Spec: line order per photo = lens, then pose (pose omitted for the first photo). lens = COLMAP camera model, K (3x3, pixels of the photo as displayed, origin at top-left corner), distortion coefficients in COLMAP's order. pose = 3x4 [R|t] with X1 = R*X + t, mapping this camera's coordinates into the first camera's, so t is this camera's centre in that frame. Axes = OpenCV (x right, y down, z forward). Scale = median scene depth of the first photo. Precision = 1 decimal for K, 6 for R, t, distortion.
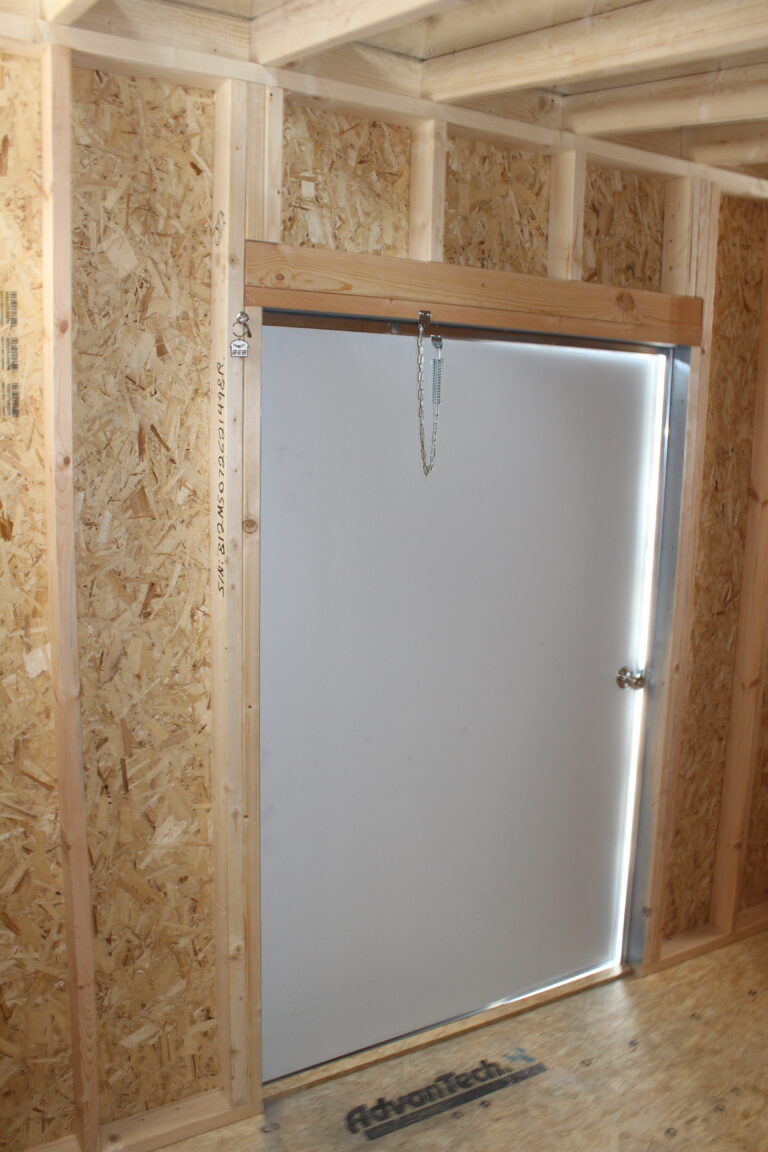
lens RADIAL K [[957.3, 0, 365.1], [0, 957.3, 504.0], [0, 0, 1]] dist [-0.143718, 0.089747]
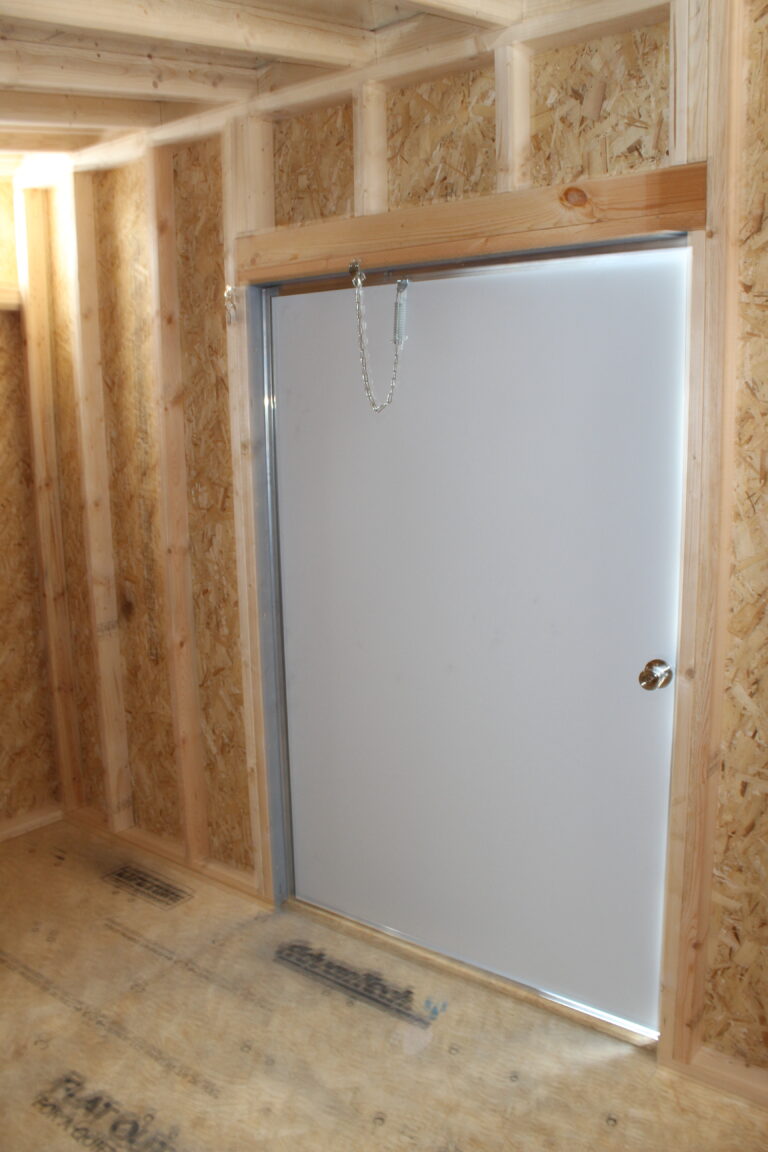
lens RADIAL K [[957.3, 0, 405.7], [0, 957.3, 514.9], [0, 0, 1]] dist [-0.143718, 0.089747]
pose [[0.410605, 0.070959, -0.909048, 1.038897], [-0.055863, 0.997052, 0.052595, 0.028502], [0.910100, 0.029186, 0.413359, 0.562702]]
